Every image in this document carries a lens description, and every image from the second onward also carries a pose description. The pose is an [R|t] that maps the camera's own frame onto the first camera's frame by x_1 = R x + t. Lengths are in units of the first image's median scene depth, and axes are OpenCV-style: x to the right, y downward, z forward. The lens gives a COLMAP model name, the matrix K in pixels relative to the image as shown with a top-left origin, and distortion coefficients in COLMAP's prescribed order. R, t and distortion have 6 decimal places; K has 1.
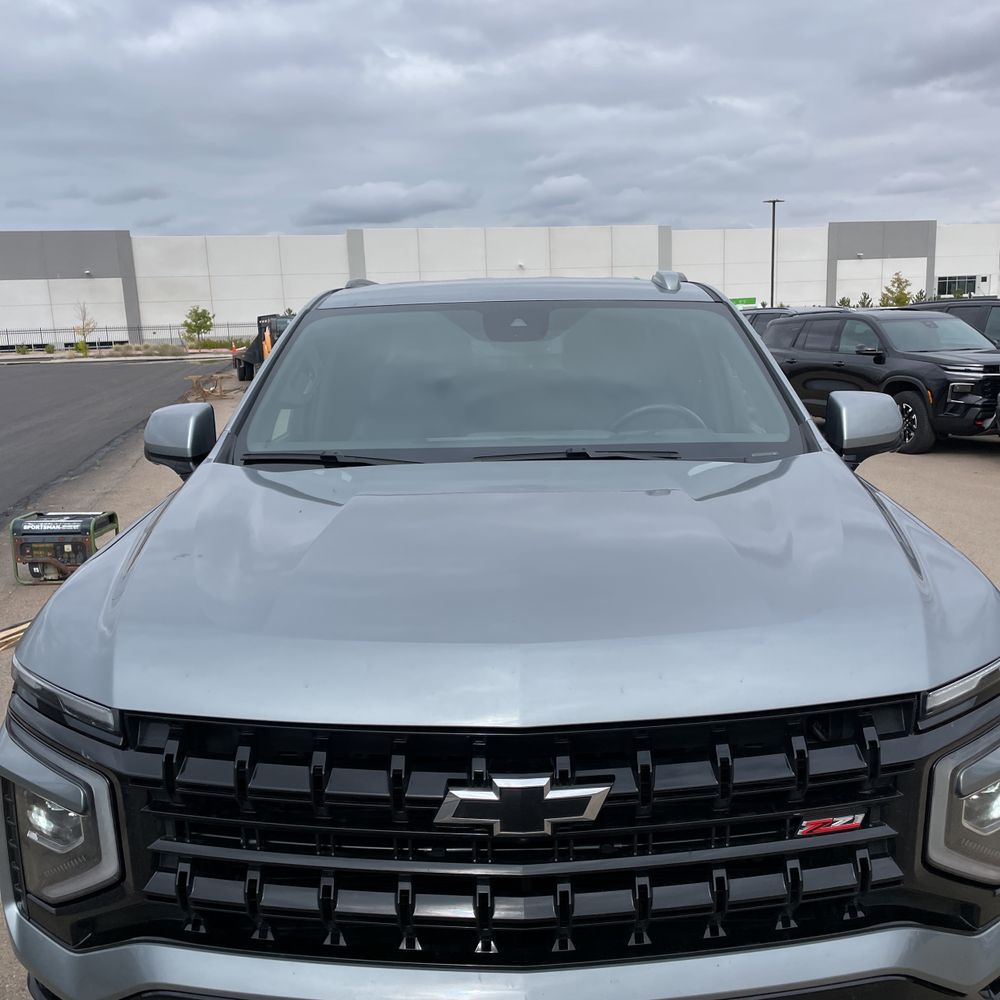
lens RADIAL K [[1030.3, 0, 499.0], [0, 1030.3, 498.5], [0, 0, 1]] dist [0.044812, 0.000000]
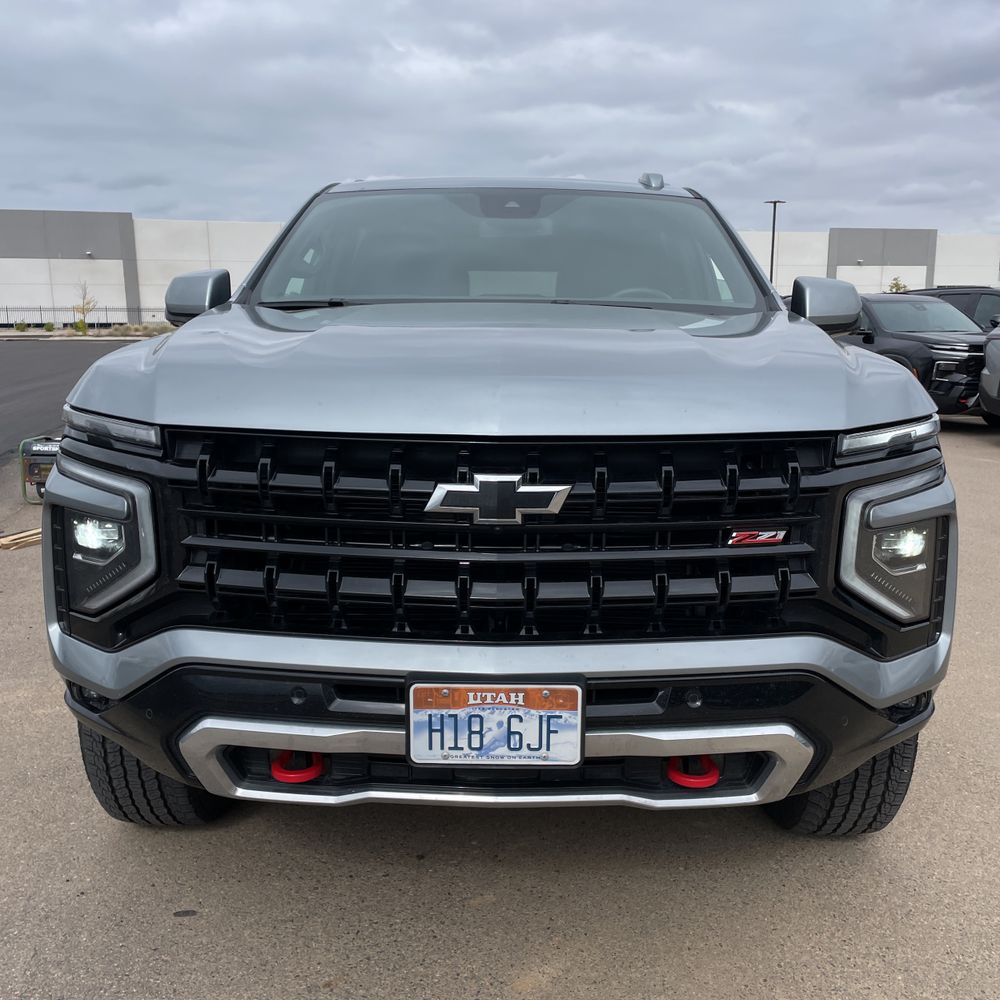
lens RADIAL K [[1030.3, 0, 493.1], [0, 1030.3, 495.2], [0, 0, 1]] dist [0.044812, 0.000000]
pose [[0.999485, 0.032086, 0.000879, 0.014478], [-0.032086, 0.999485, 0.000103, 0.270326], [-0.000876, -0.000131, 1.000000, -0.180083]]
